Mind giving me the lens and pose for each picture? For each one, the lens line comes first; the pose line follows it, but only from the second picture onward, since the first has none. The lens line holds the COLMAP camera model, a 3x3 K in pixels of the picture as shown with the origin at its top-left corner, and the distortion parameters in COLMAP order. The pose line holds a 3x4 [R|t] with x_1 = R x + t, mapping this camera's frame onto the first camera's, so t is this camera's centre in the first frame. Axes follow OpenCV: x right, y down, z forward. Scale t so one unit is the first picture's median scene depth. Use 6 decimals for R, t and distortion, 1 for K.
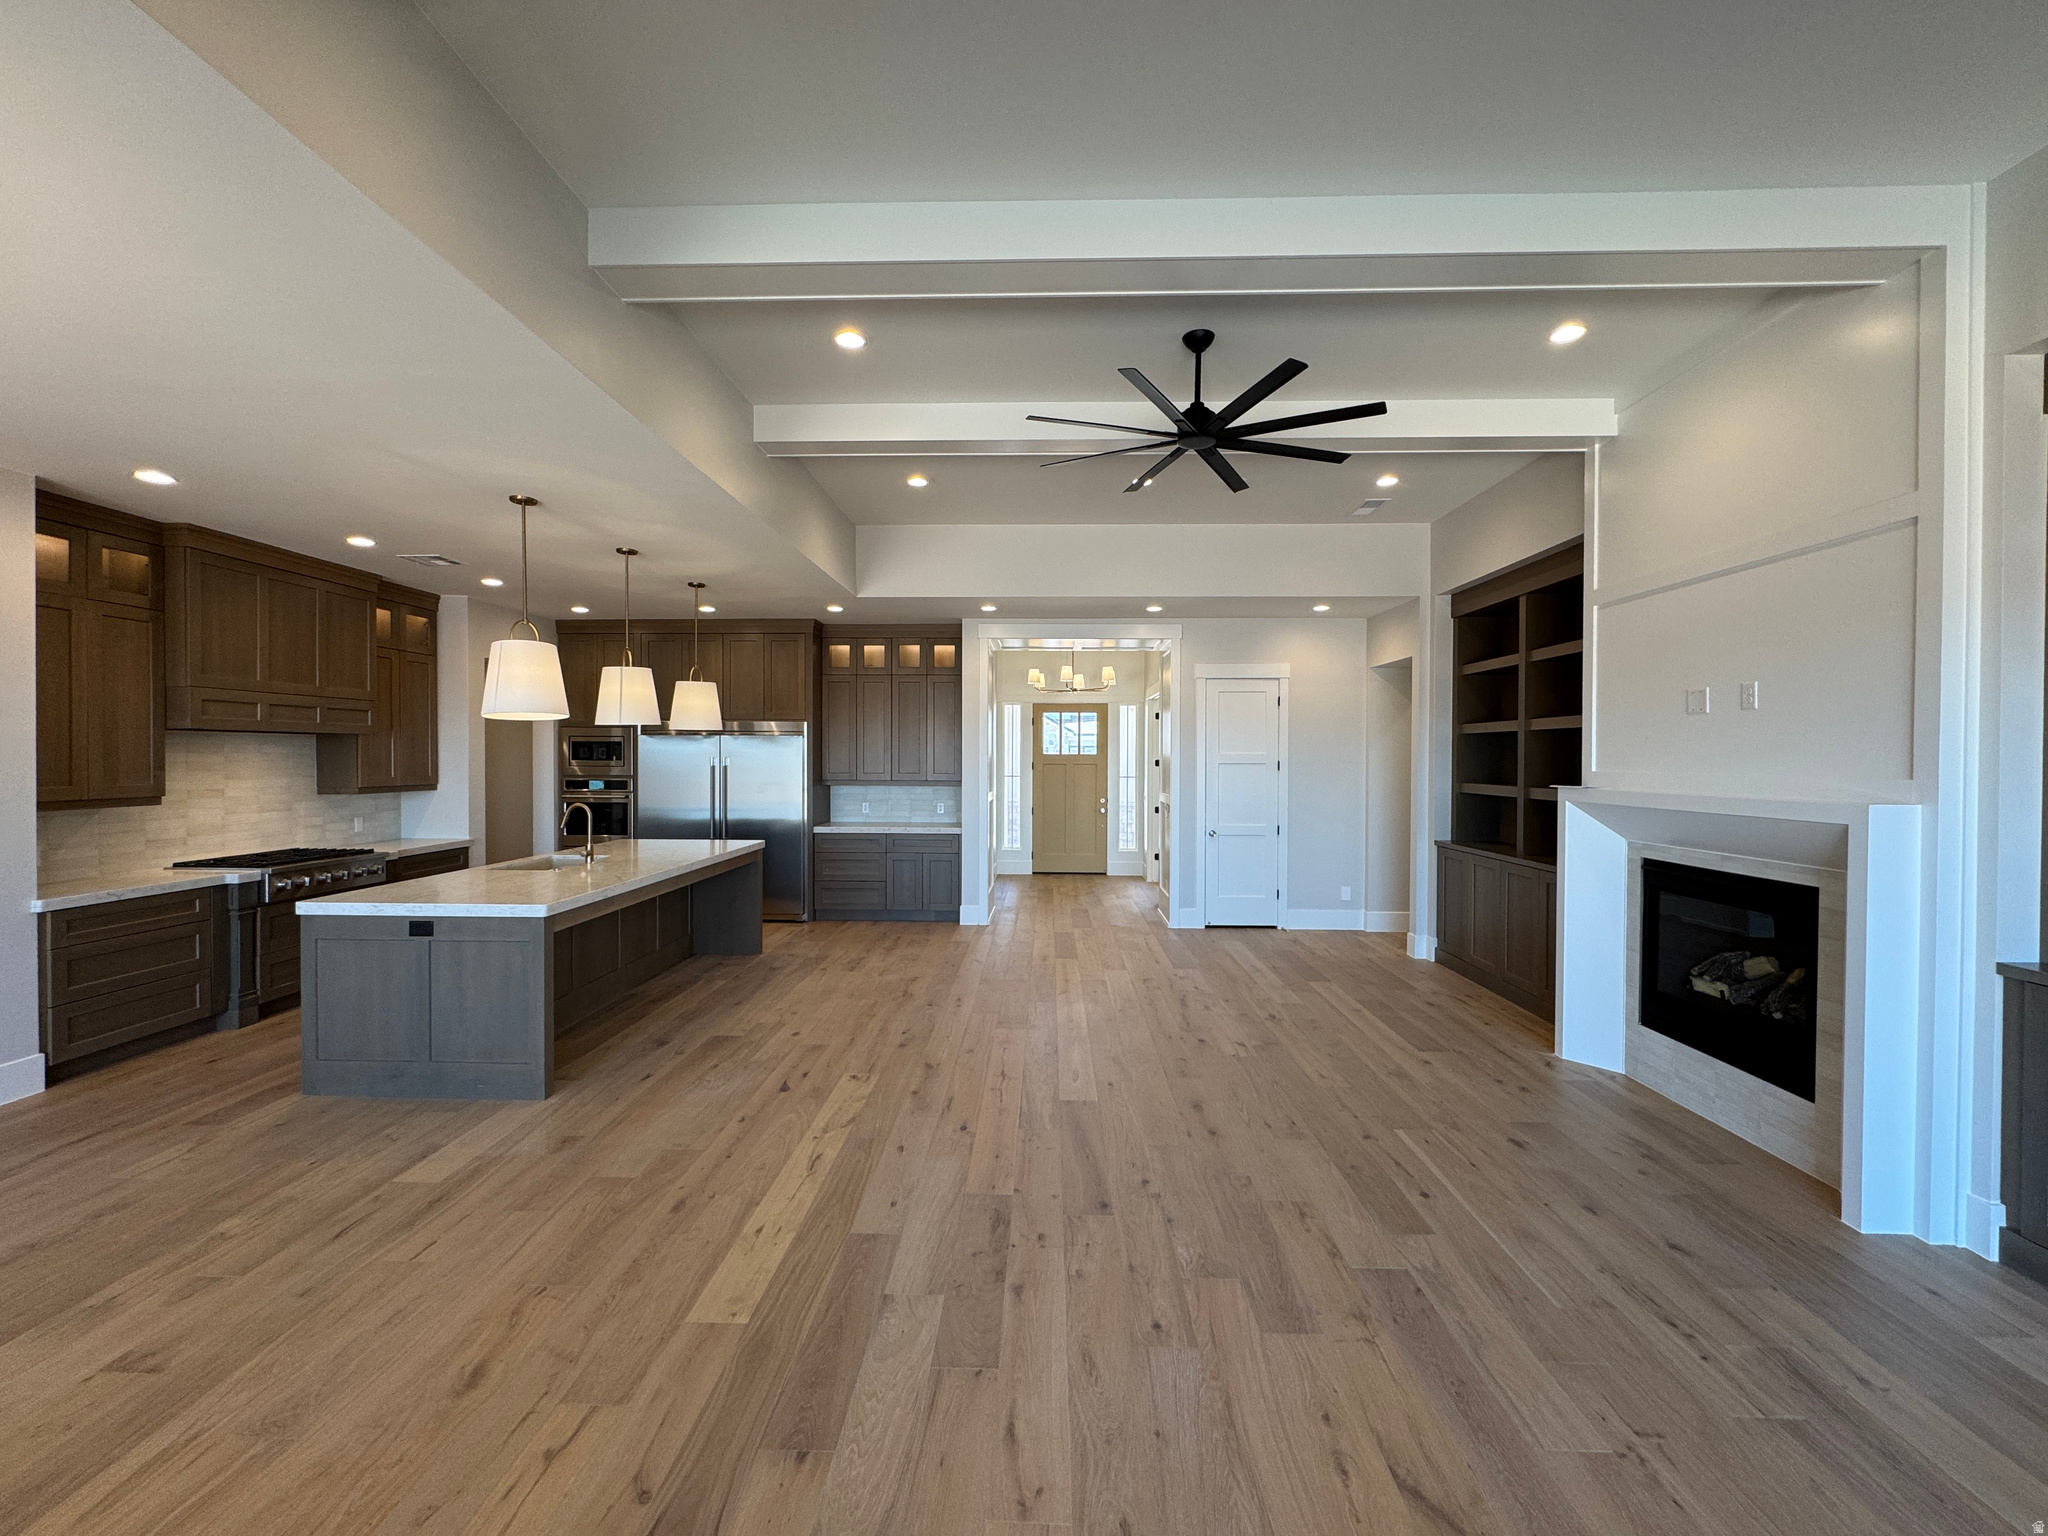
lens RADIAL K [[815.1, 0, 1023.3], [0, 815.1, 765.9], [0, 0, 1]] dist [-0.000648, -0.000038]
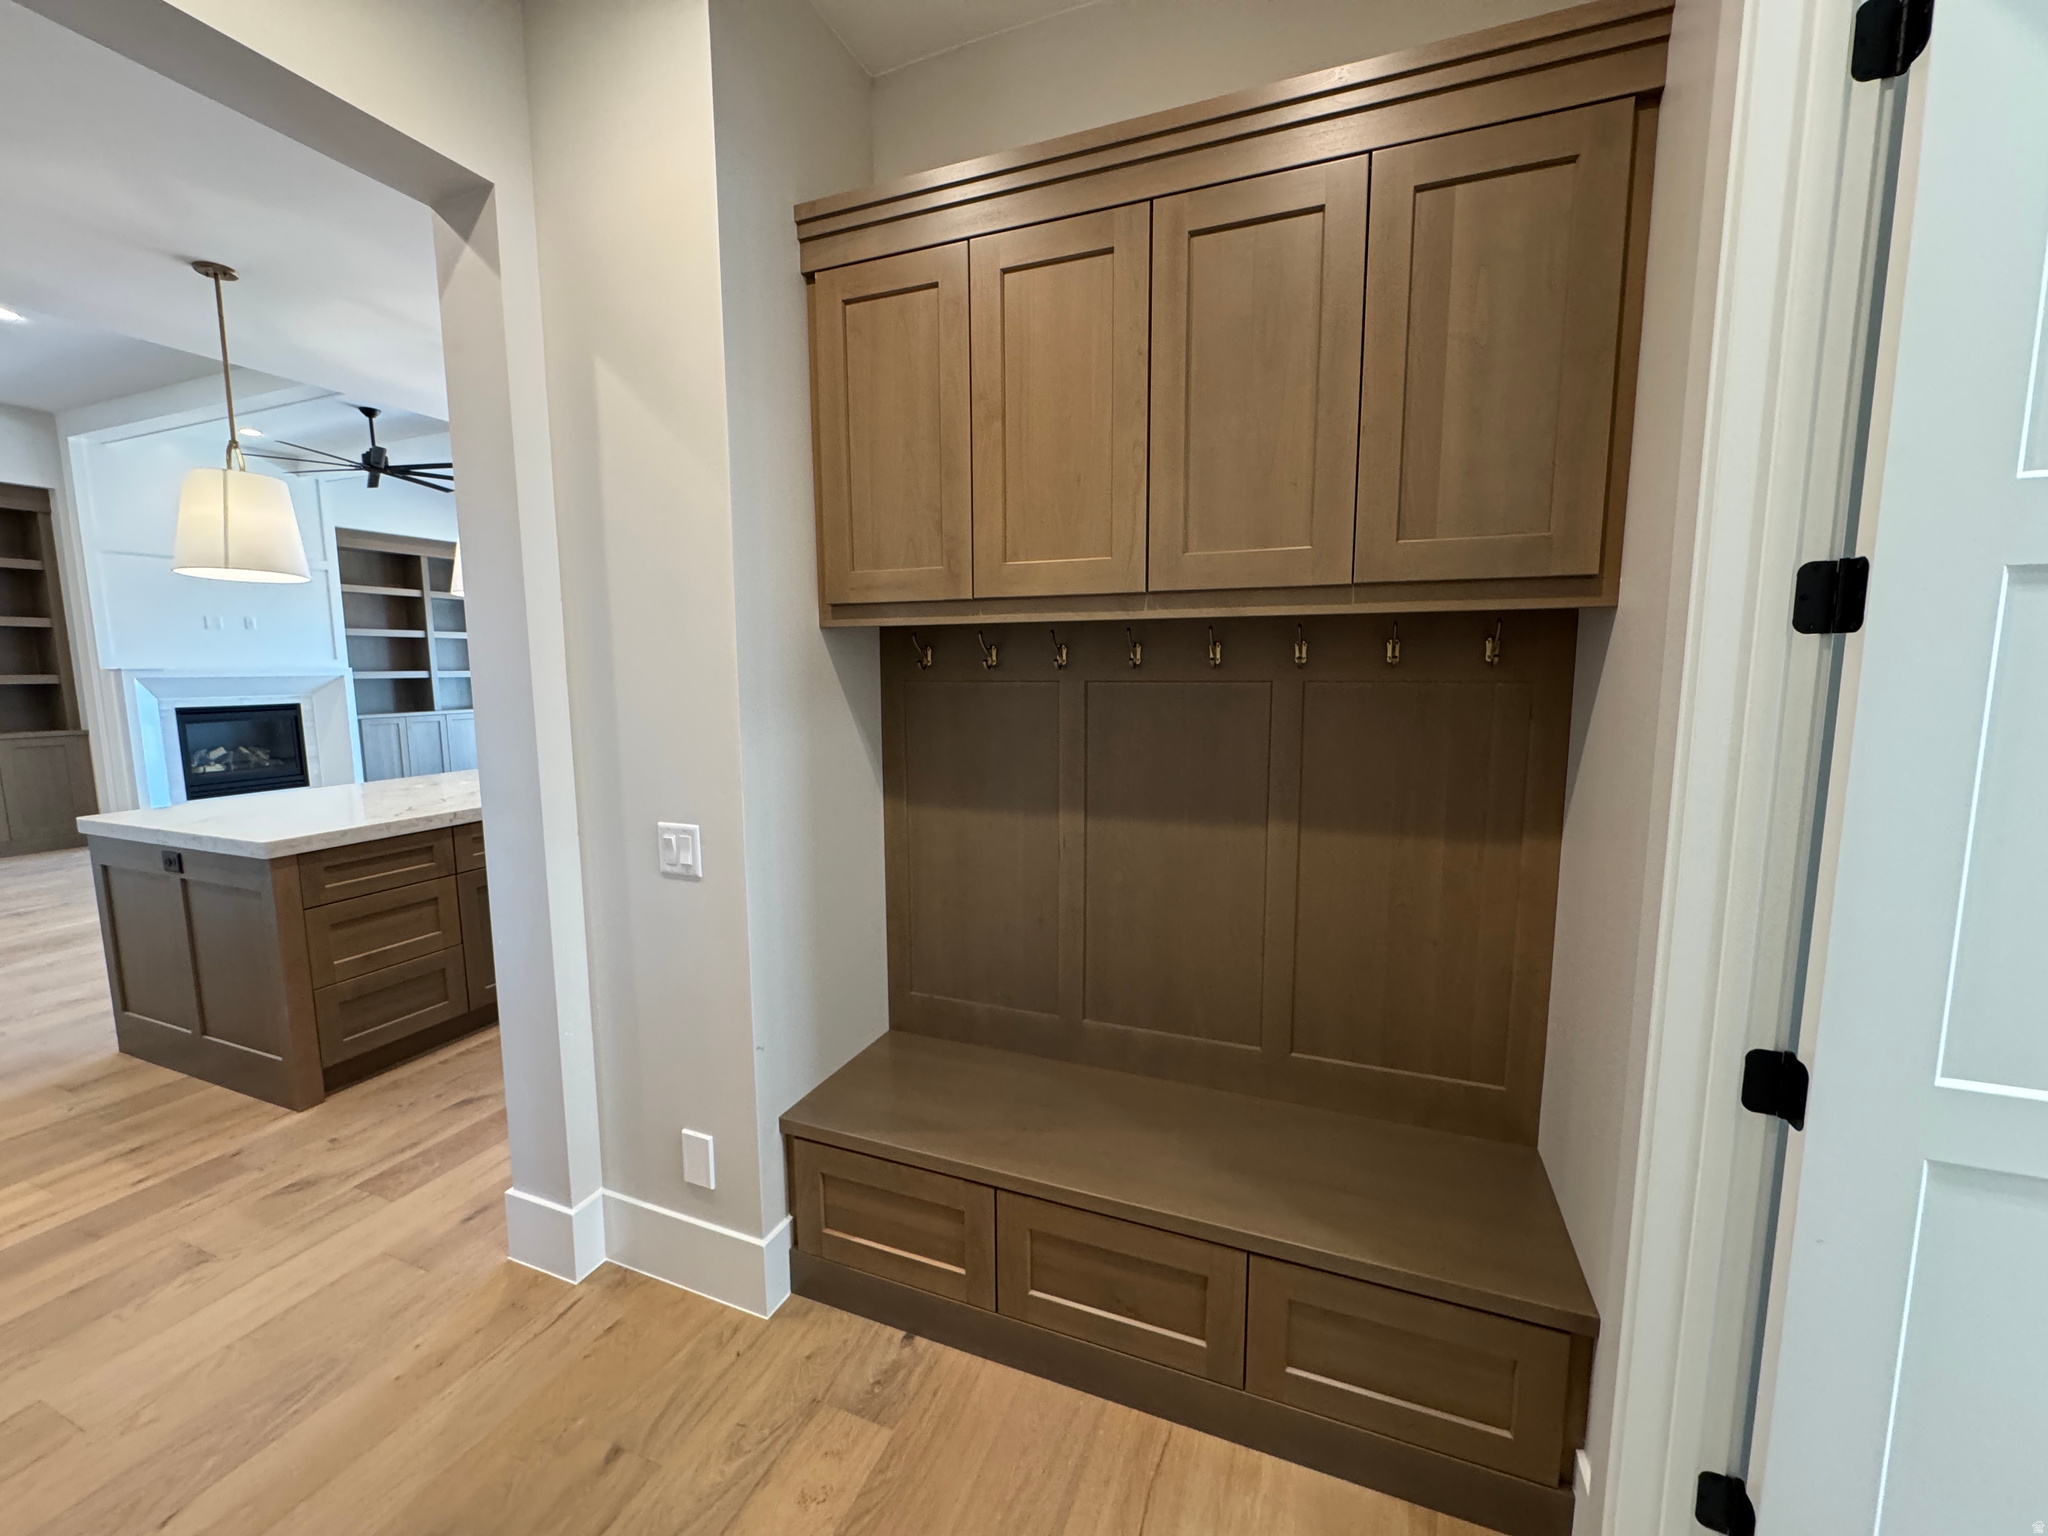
lens RADIAL K [[815.1, 0, 1018.7], [0, 815.1, 760.4], [0, 0, 1]] dist [-0.000648, -0.000038]
pose [[-0.938510, -0.039974, 0.342929, -1.235524], [0.004594, 0.991741, 0.128177, 0.005967], [-0.345221, 0.121871, -0.930575, 1.595511]]
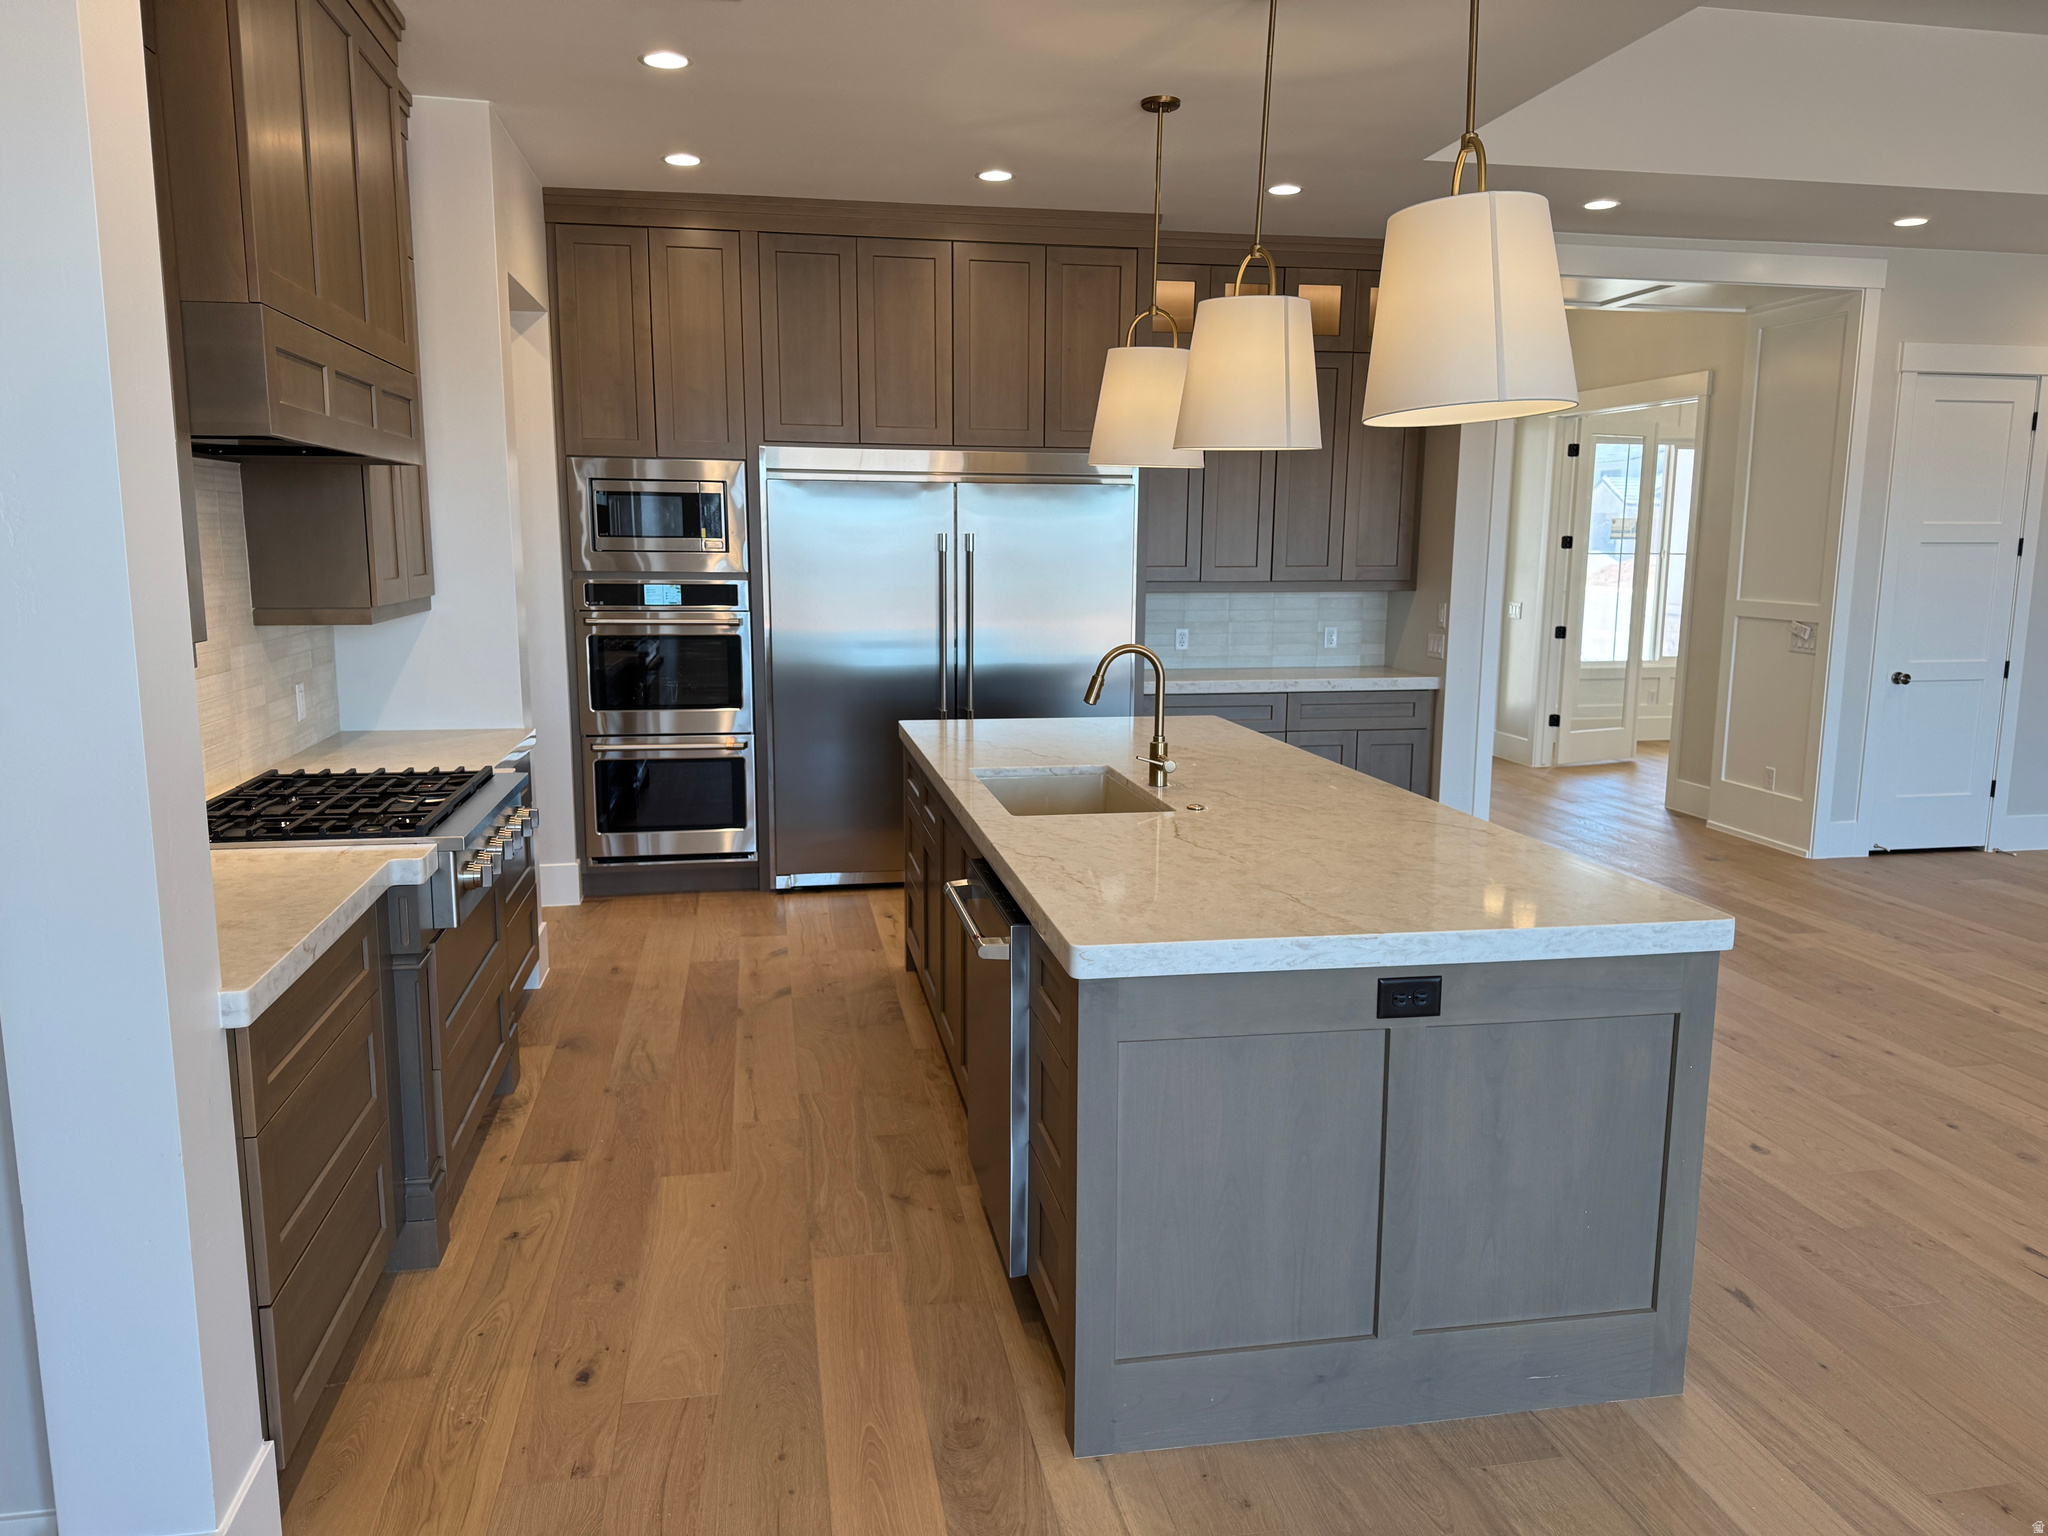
lens RADIAL K [[1434.2, 0, 1019.9], [0, 1434.2, 775.2], [0, 0, 1]] dist [0.028241, -0.030401]
pose [[0.978228, -0.033422, 0.204822, -0.762472], [0.001558, 0.988101, 0.153795, 0.001237], [-0.207525, -0.150128, 0.966641, 0.314556]]
